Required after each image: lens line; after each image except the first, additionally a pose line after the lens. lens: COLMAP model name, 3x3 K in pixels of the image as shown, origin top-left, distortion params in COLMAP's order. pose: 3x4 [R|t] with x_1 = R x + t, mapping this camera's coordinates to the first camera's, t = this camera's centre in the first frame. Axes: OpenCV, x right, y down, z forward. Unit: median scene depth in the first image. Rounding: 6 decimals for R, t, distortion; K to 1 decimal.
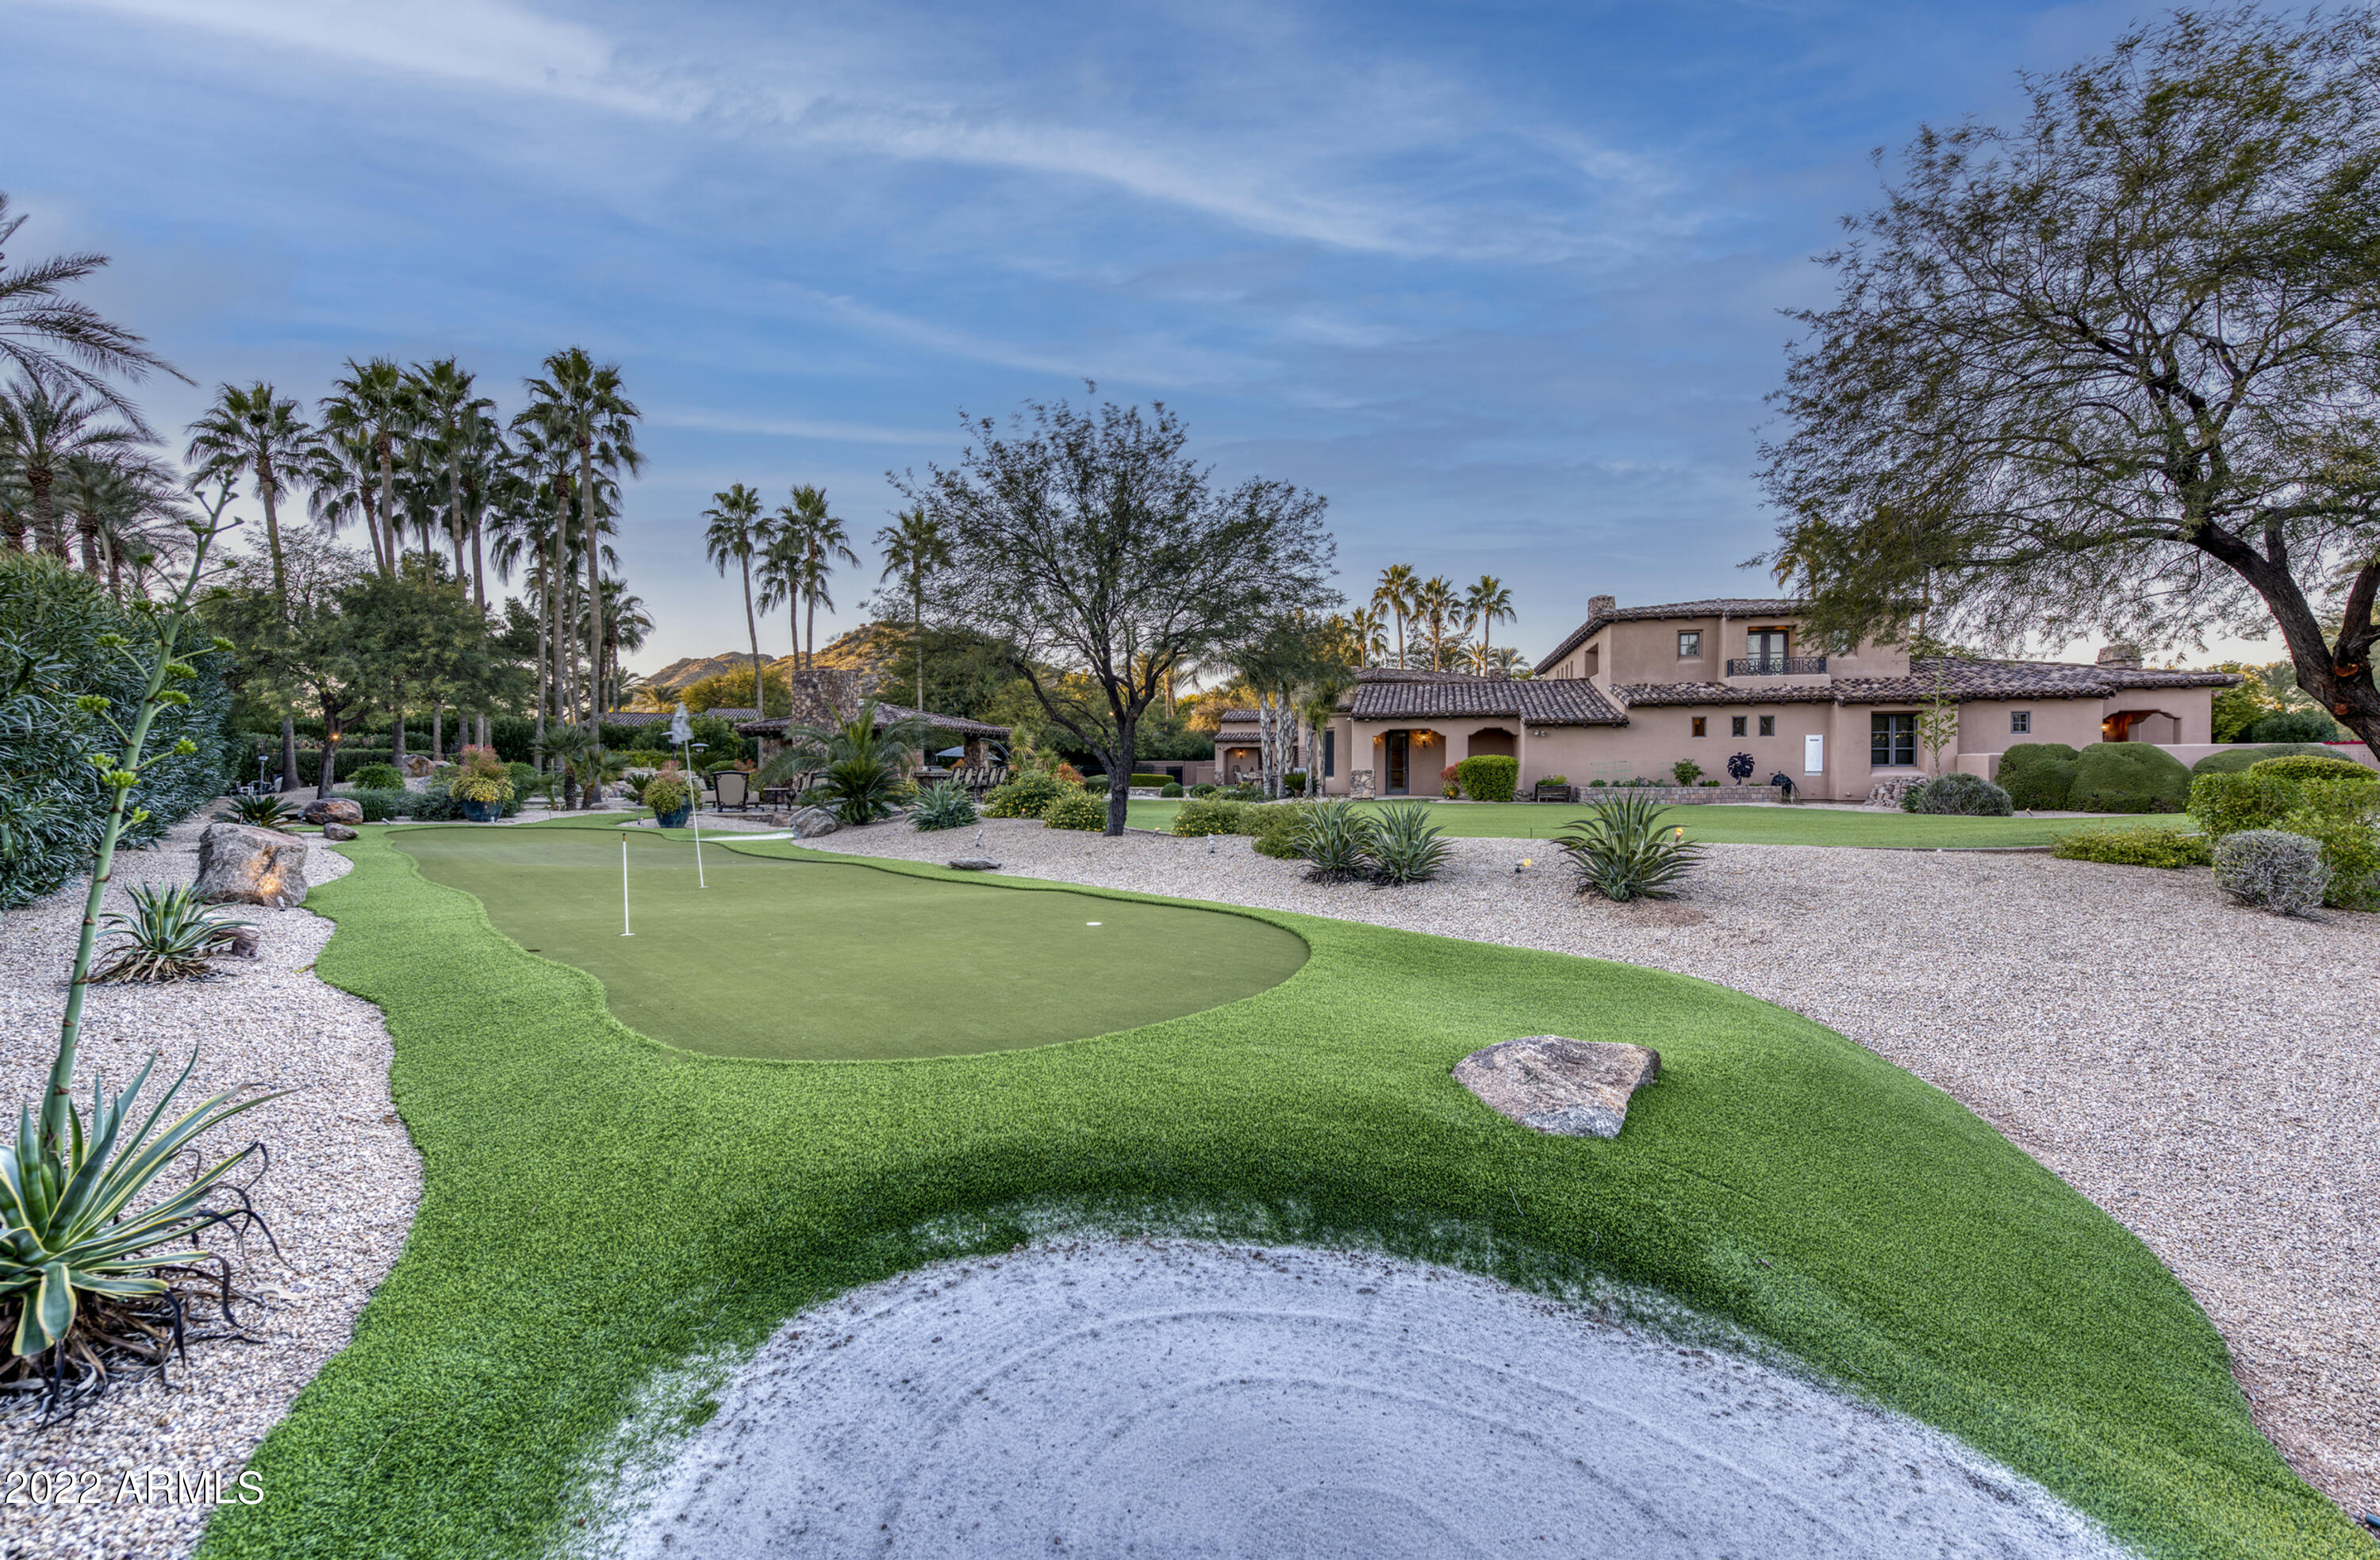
lens RADIAL K [[1047.2, 0, 1190.0], [0, 1047.2, 780.0], [0, 0, 1]] dist [0.000941, -0.000803]
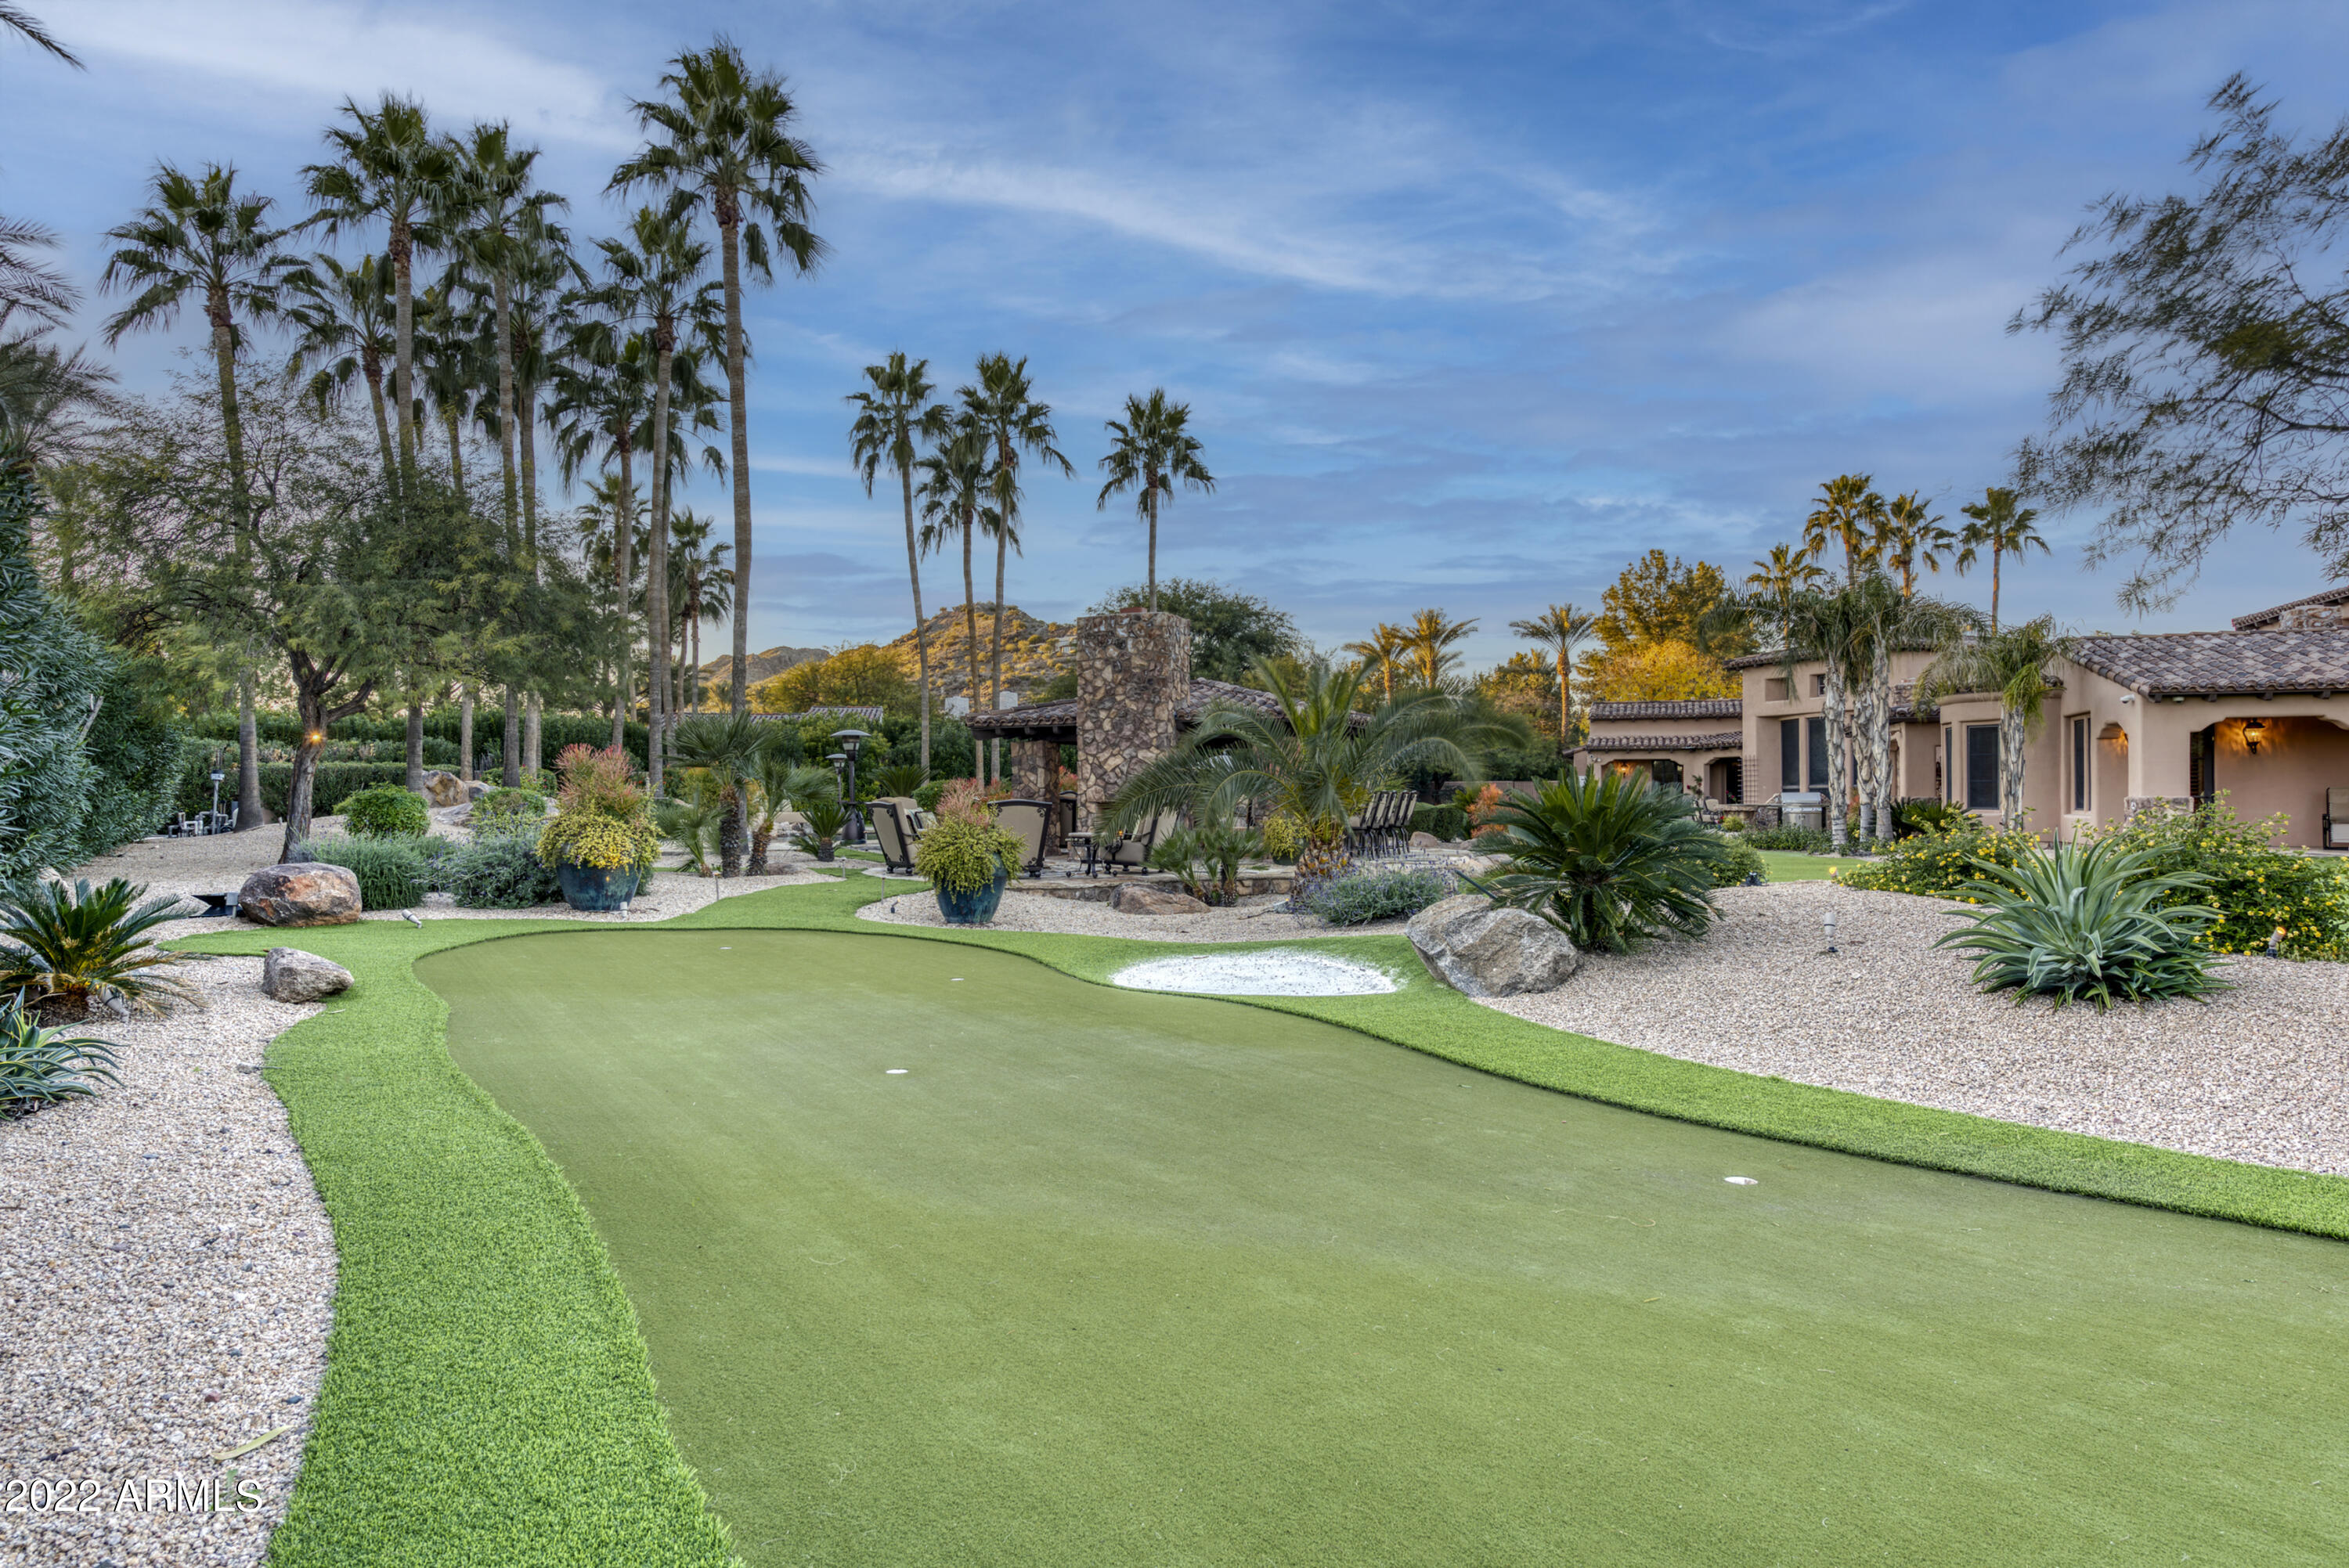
lens RADIAL K [[1353.1, 0, 1175.6], [0, 1353.1, 773.7], [0, 0, 1]] dist [0.001208, 0.003633]
pose [[0.992284, -0.000967, -0.123985, -0.201703], [-0.002060, 0.999703, -0.024284, -0.003770], [0.123972, 0.024352, 0.991987, 0.253146]]
